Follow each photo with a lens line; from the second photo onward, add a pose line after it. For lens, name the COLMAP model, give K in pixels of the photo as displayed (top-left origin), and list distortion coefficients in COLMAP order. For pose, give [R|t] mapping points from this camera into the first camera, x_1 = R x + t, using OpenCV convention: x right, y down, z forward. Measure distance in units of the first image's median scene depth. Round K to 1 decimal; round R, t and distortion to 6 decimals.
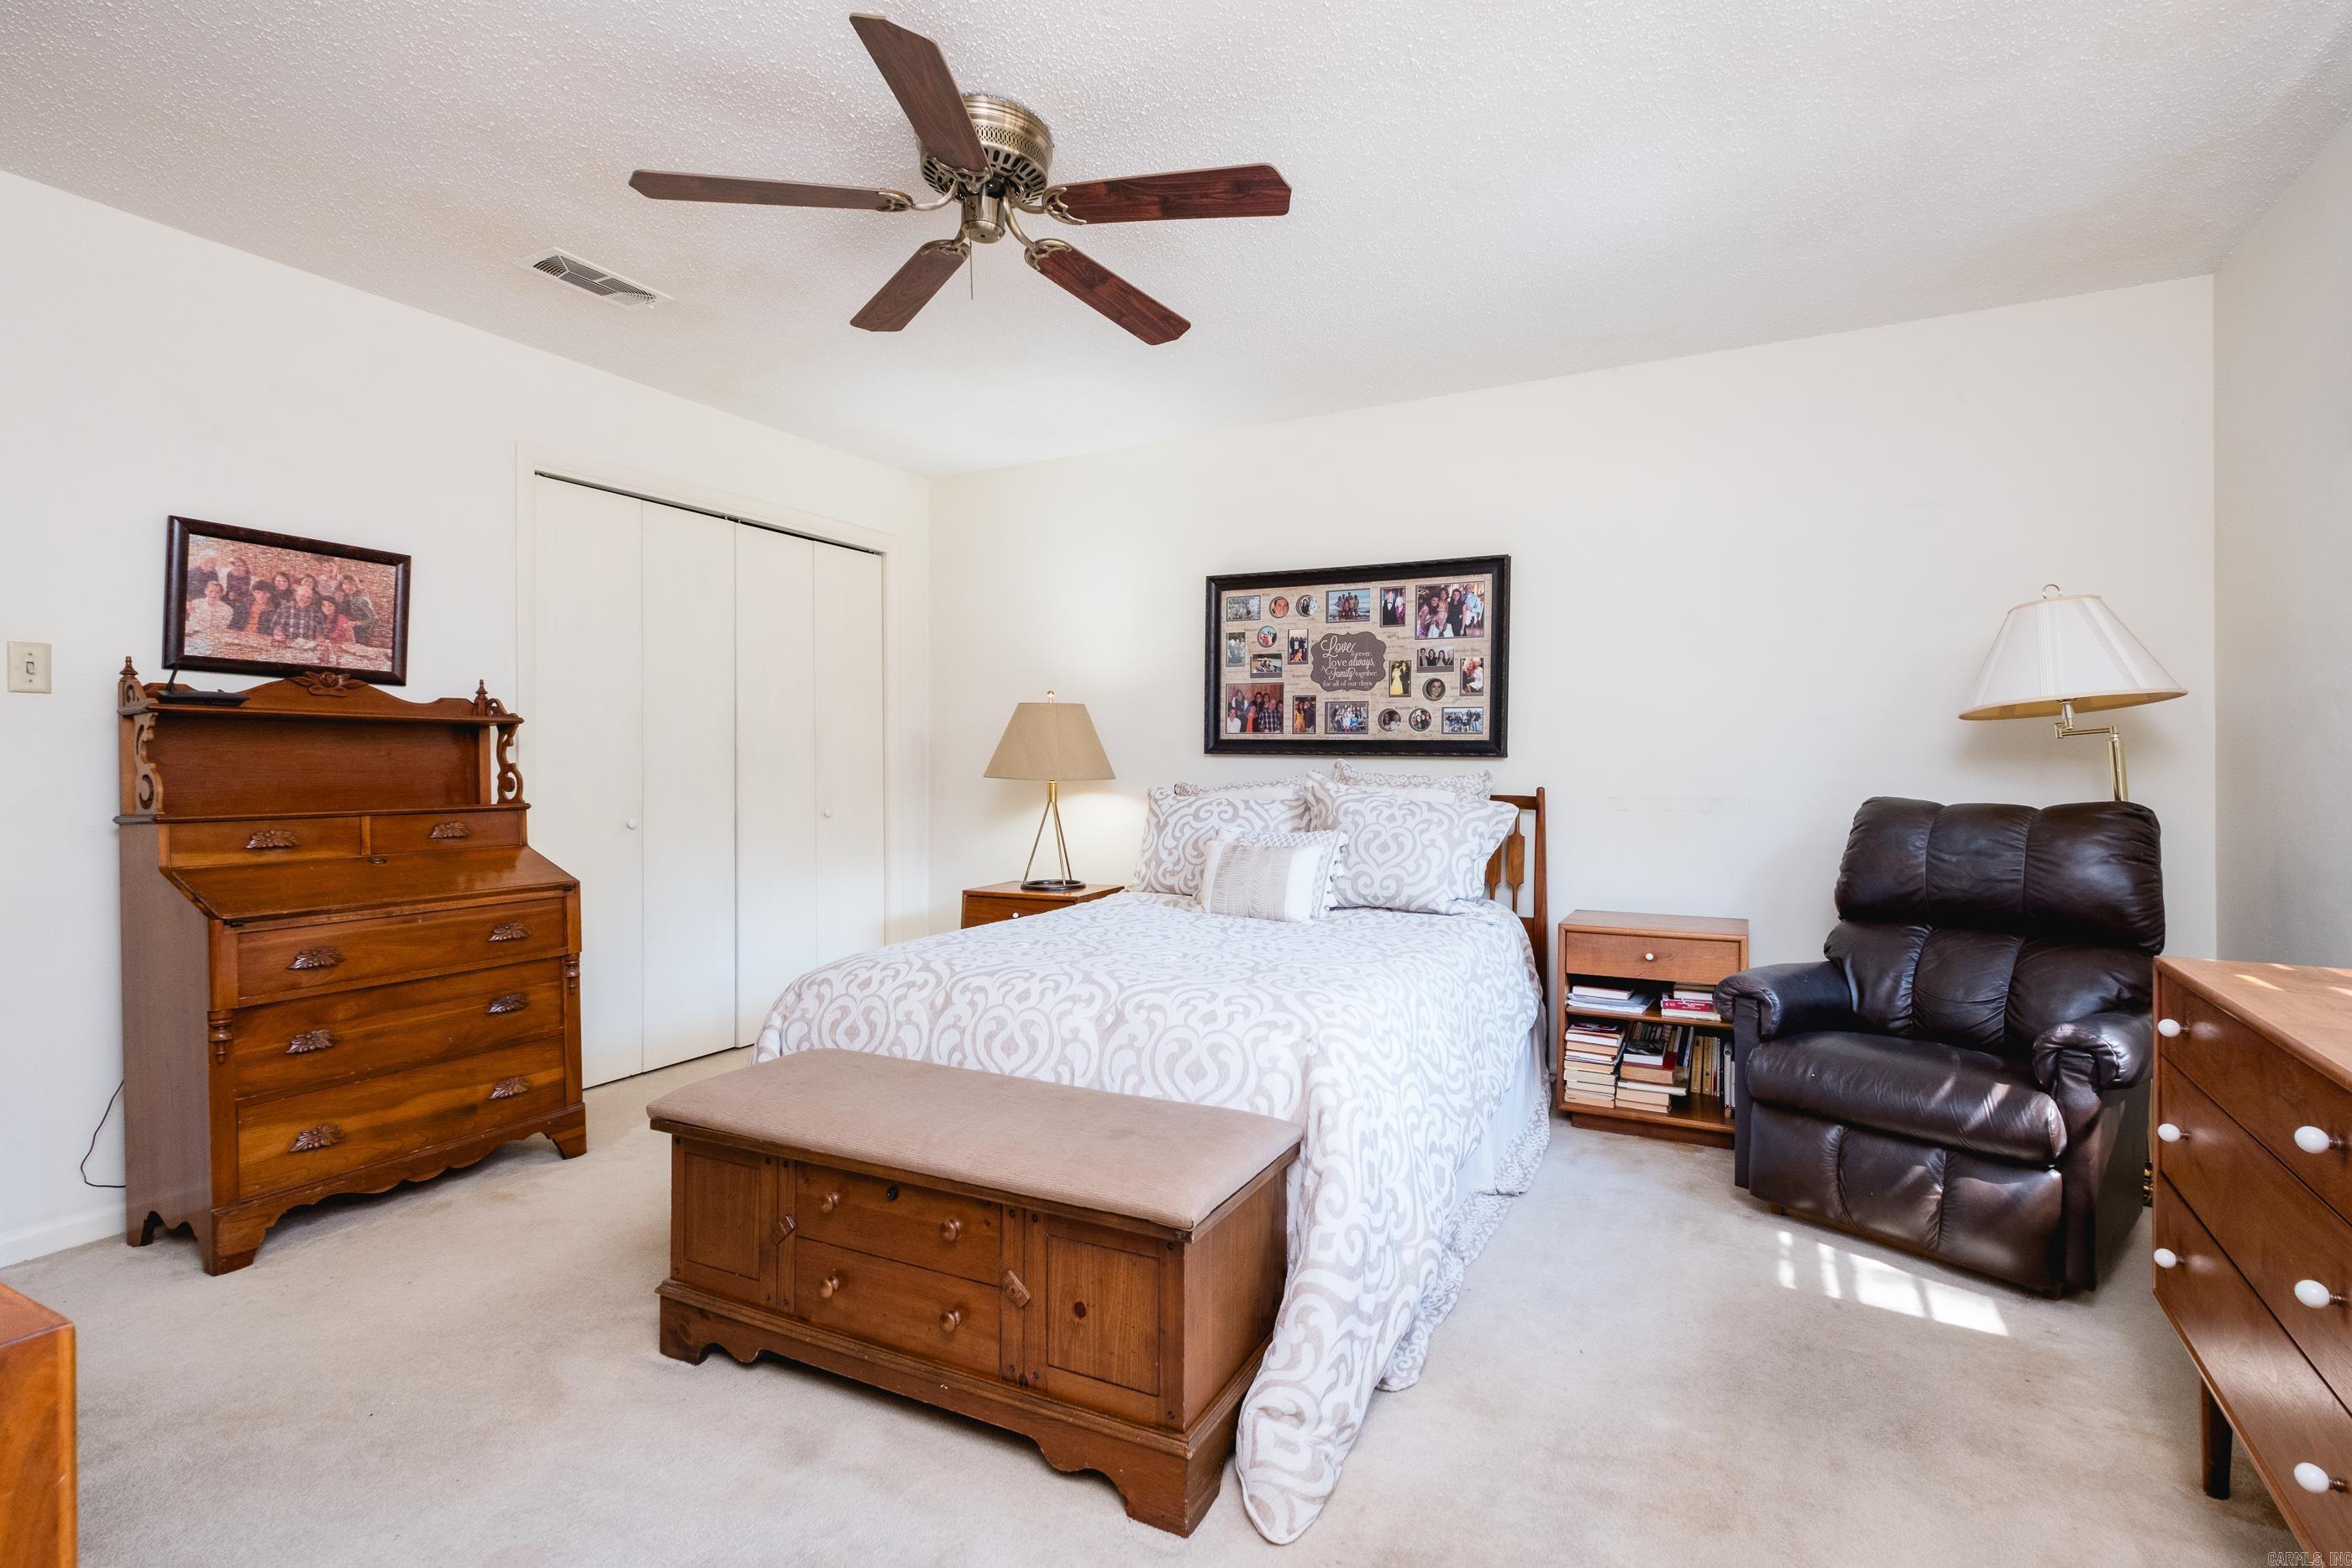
lens RADIAL K [[1029.2, 0, 1183.5], [0, 1029.2, 767.0], [0, 0, 1]] dist [-0.006088, -0.001355]
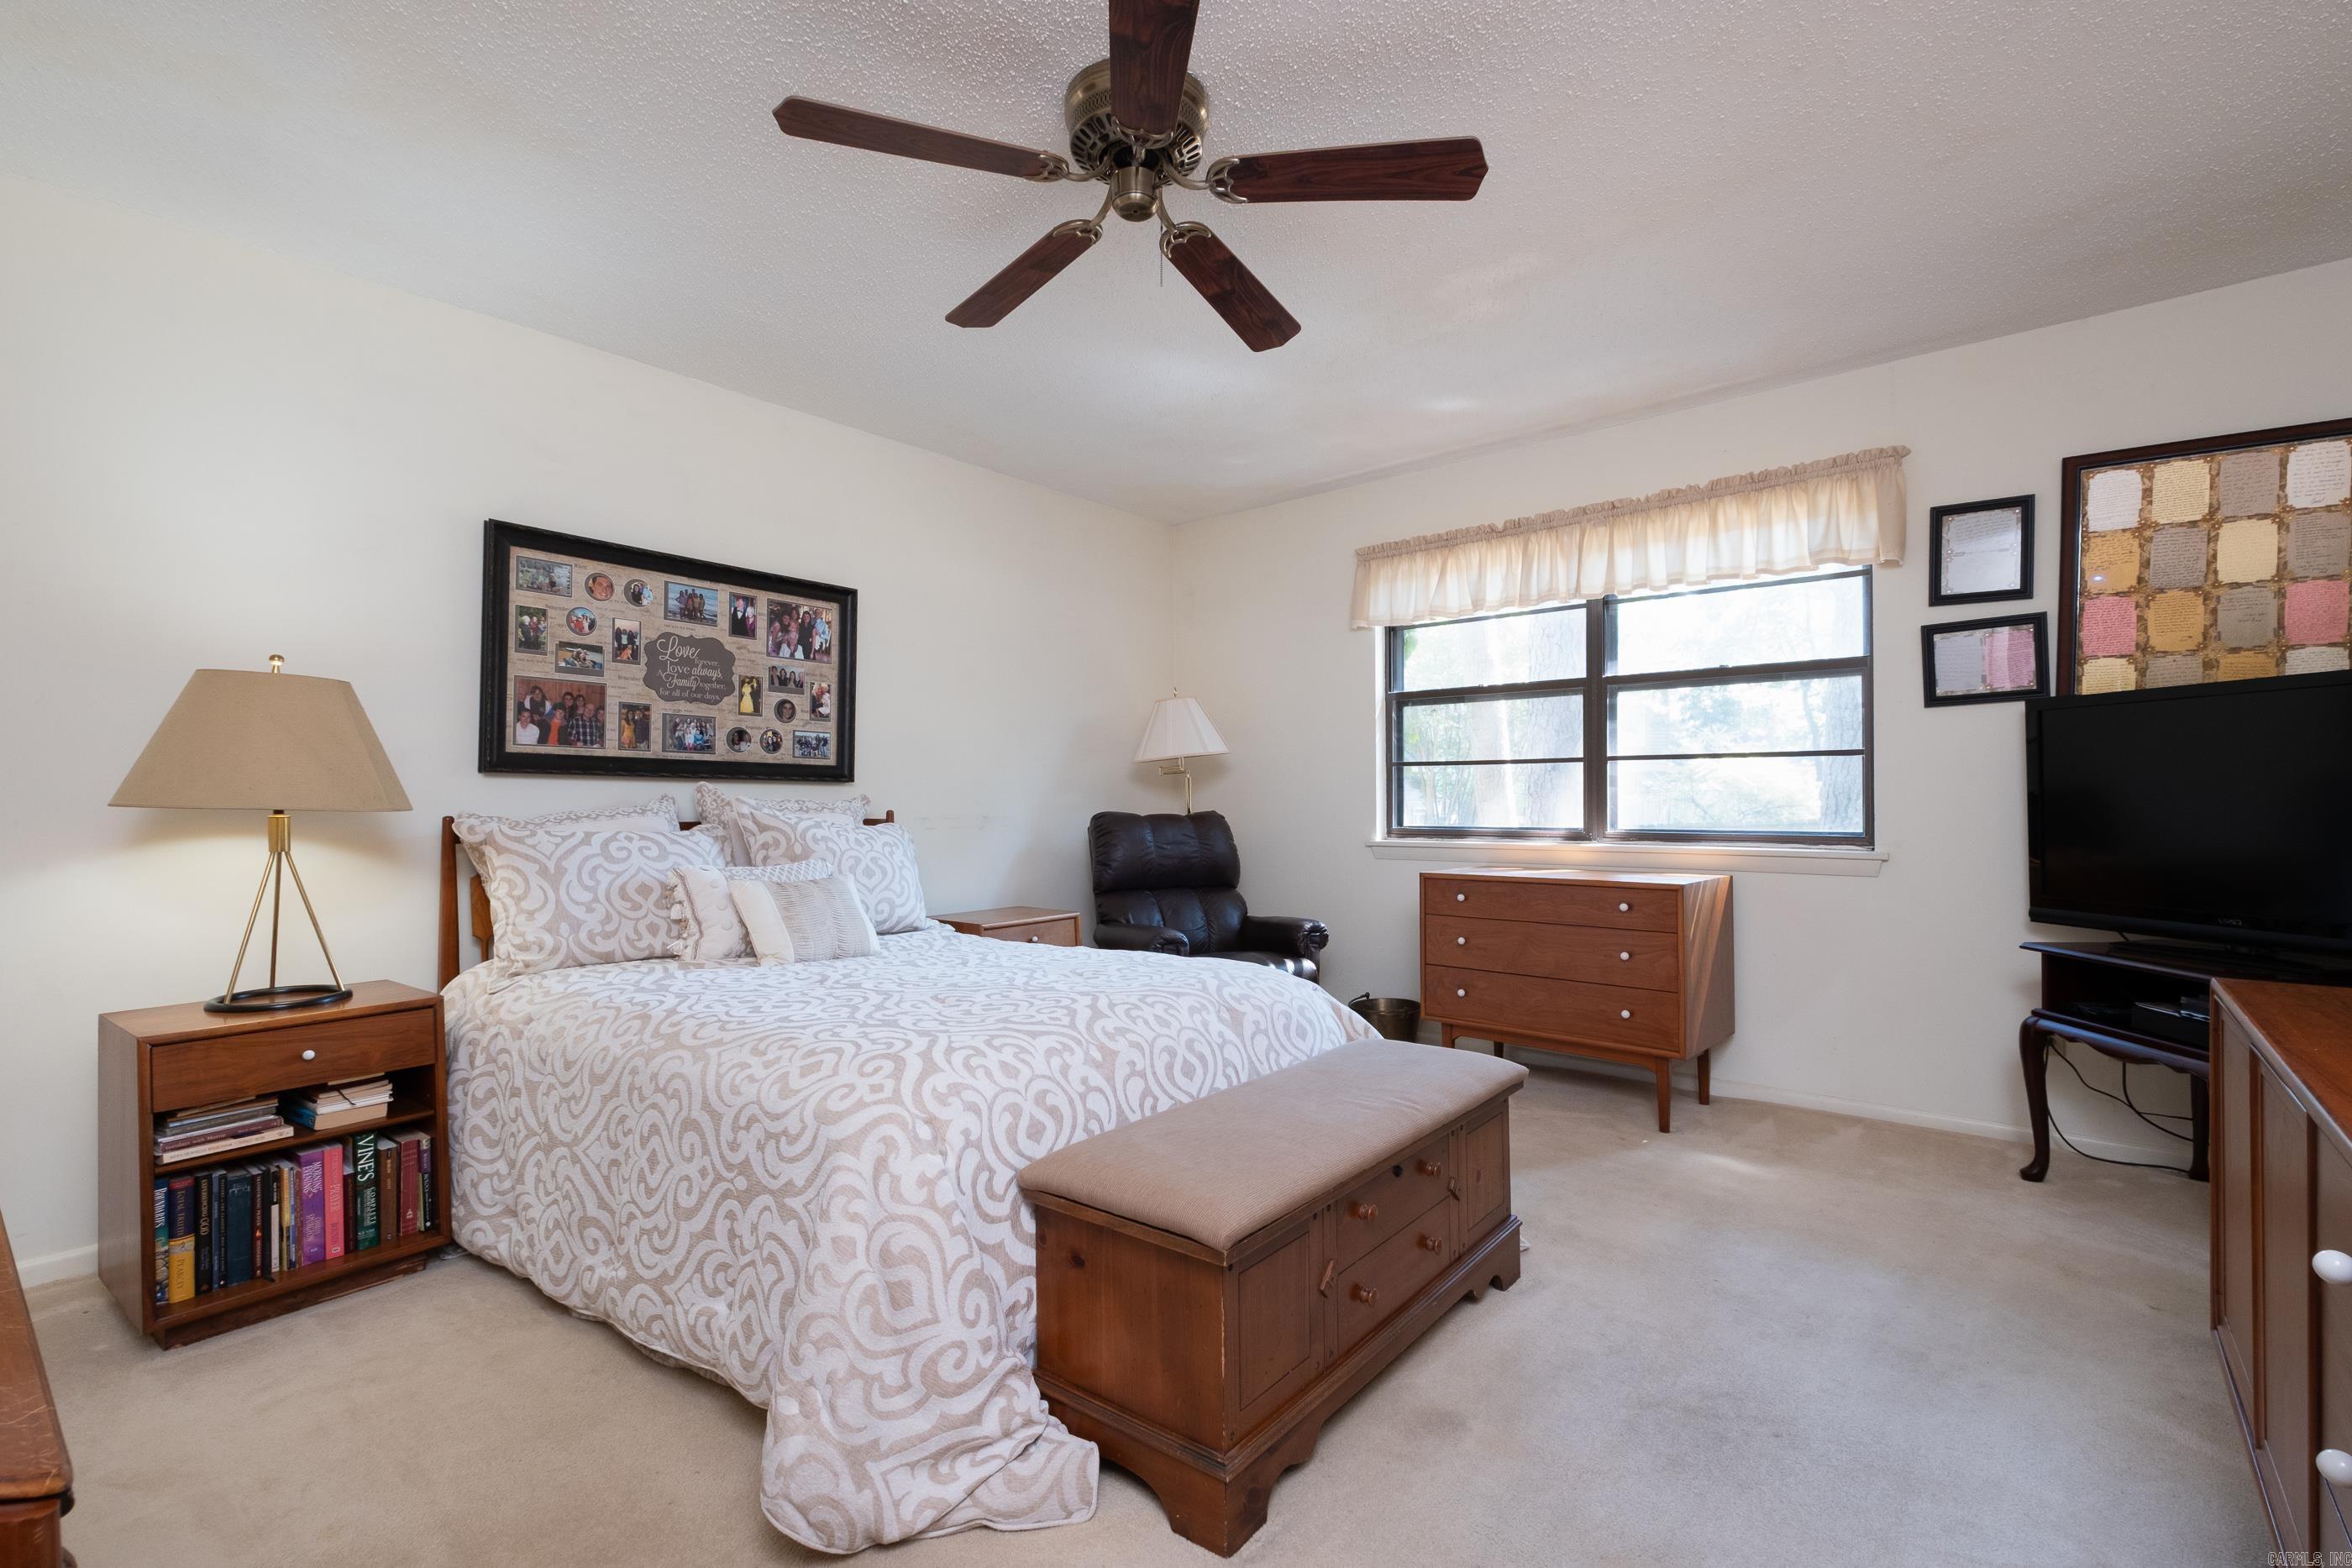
lens RADIAL K [[1029.2, 0, 1189.8], [0, 1029.2, 792.9], [0, 0, 1]] dist [-0.006088, -0.001355]
pose [[0.231787, 0.002720, 0.972763, -0.606702], [0.000263, 0.999996, -0.002859, 0.004096], [-0.972767, 0.000918, 0.231785, 0.412286]]
